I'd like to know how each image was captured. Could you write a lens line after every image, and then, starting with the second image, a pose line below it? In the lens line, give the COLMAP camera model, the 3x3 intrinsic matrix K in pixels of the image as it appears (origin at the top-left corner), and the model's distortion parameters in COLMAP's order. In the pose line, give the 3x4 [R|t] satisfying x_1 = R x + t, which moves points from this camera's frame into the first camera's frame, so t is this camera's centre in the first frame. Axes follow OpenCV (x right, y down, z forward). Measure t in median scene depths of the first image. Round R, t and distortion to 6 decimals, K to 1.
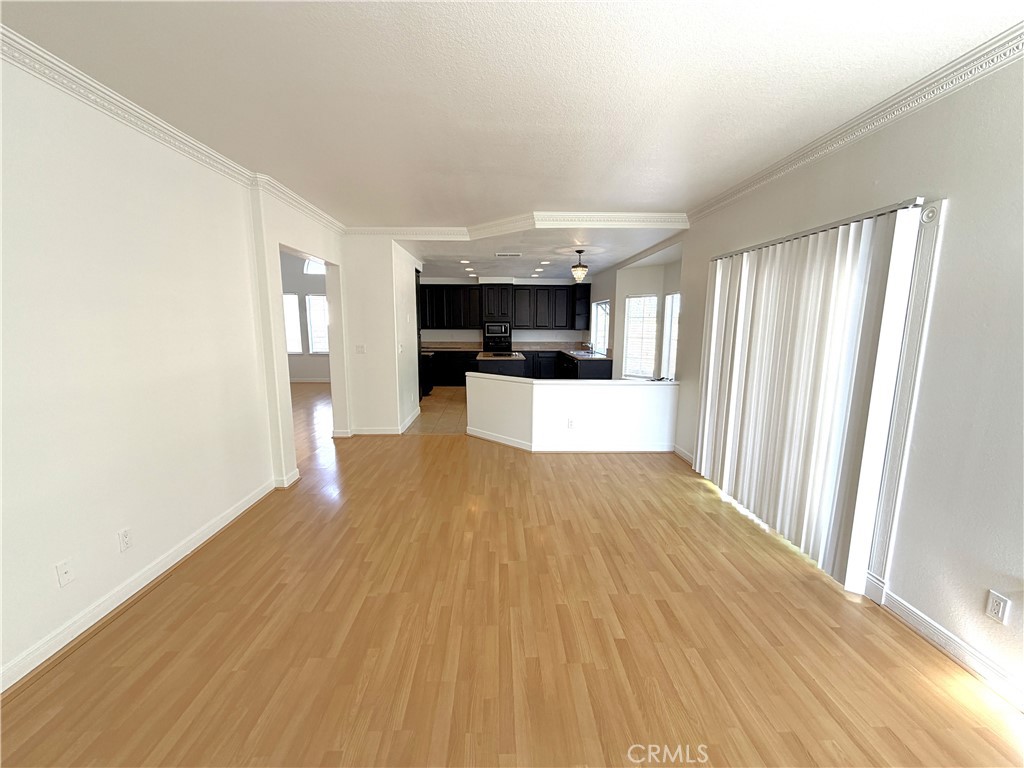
lens RADIAL K [[407.4, 0, 514.9], [0, 407.4, 384.4], [0, 0, 1]] dist [-0.001848, 0.000579]
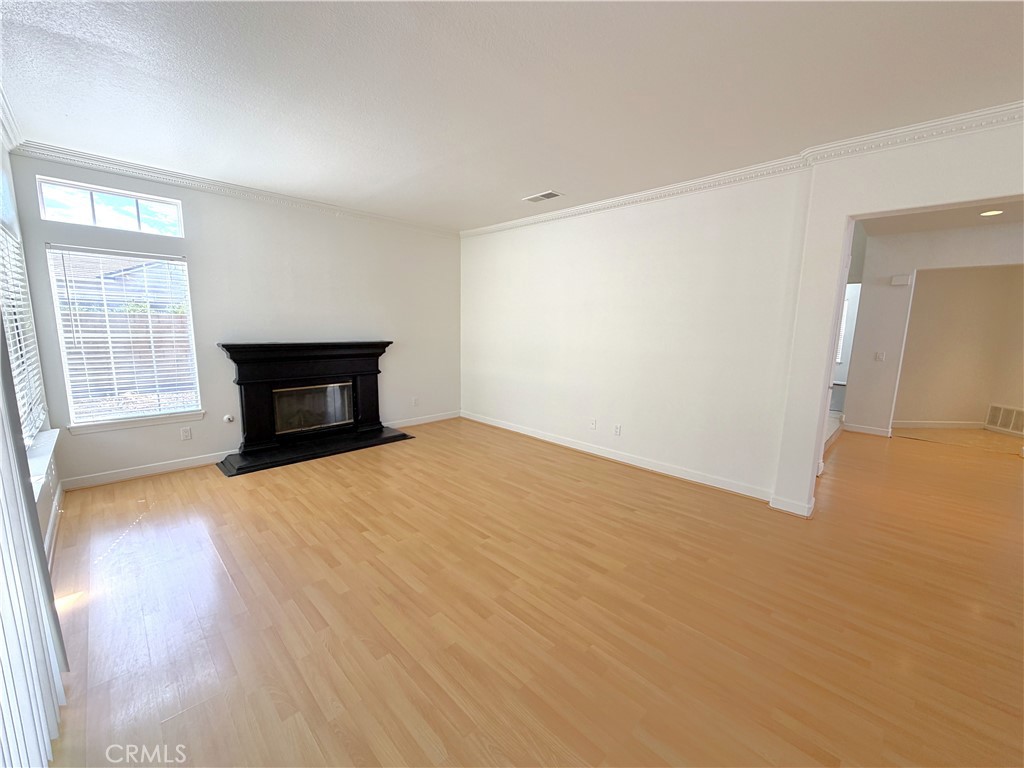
lens RADIAL K [[407.4, 0, 506.9], [0, 407.4, 384.5], [0, 0, 1]] dist [-0.001848, 0.000579]
pose [[-0.736404, 0.086216, -0.671026, 0.661732], [-0.124740, 0.957539, 0.259921, -0.243753], [0.664943, 0.275111, -0.694381, 1.792386]]
